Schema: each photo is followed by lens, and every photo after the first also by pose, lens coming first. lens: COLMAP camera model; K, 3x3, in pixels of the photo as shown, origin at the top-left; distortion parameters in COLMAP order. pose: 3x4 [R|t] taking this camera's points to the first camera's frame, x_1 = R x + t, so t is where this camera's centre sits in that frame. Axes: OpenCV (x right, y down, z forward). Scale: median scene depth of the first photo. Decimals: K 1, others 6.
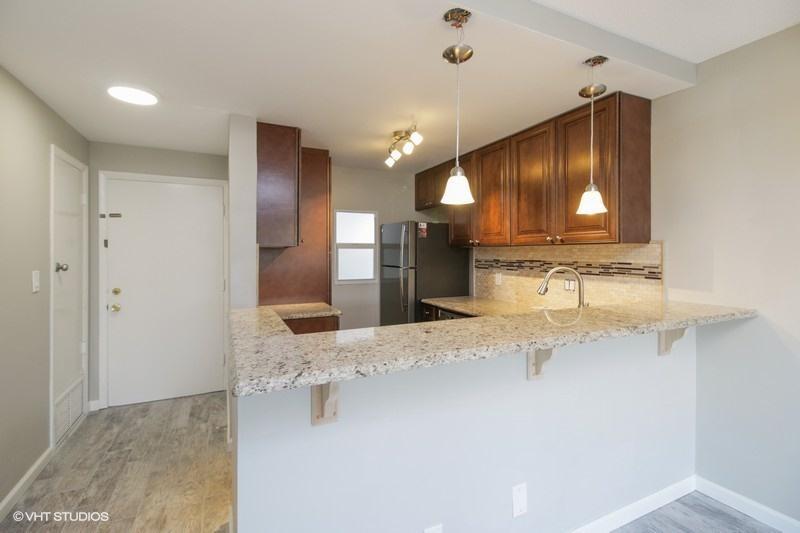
lens RADIAL K [[369.8, 0, 397.8], [0, 369.8, 252.9], [0, 0, 1]] dist [0.000696, -0.000180]
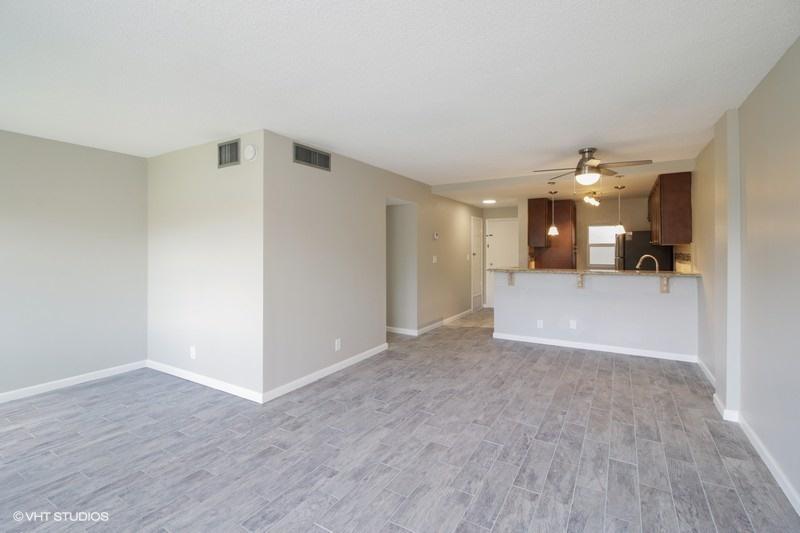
lens RADIAL K [[369.8, 0, 397.8], [0, 369.8, 252.9], [0, 0, 1]] dist [0.000696, -0.000180]
pose [[0.557387, 0.006062, -0.830231, 0.537927], [0.003985, 0.999942, 0.009976, -0.002076], [0.830243, -0.008869, 0.557331, -0.520104]]
